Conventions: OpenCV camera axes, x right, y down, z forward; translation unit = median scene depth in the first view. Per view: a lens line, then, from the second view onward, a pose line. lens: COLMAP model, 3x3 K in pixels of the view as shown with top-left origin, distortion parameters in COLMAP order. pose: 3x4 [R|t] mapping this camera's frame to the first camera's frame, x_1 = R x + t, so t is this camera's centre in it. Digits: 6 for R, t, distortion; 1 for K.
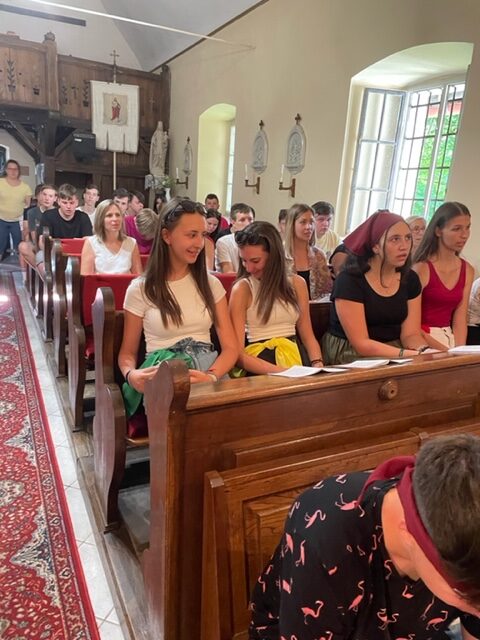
lens RADIAL K [[478.0, 0, 240.1], [0, 478.0, 323.8], [0, 0, 1]] dist [-0.021291, -0.024497]
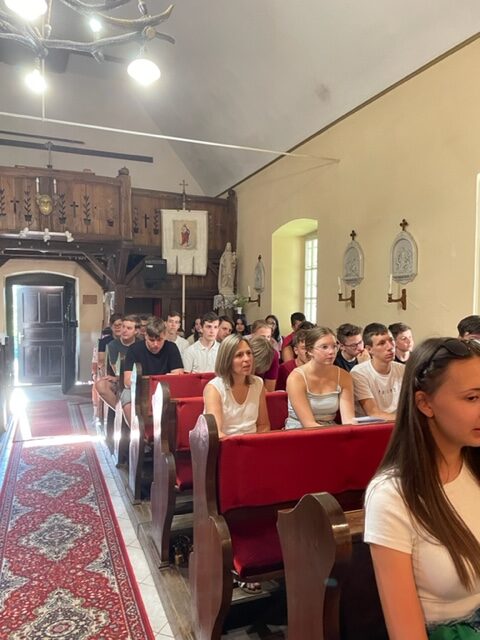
lens RADIAL K [[478.0, 0, 241.6], [0, 478.0, 317.2], [0, 0, 1]] dist [-0.021291, -0.024497]
pose [[0.993605, -0.069670, -0.088851, -0.070786], [0.046184, 0.968865, -0.243244, -0.035273], [0.103031, 0.237585, 0.965887, 0.087096]]
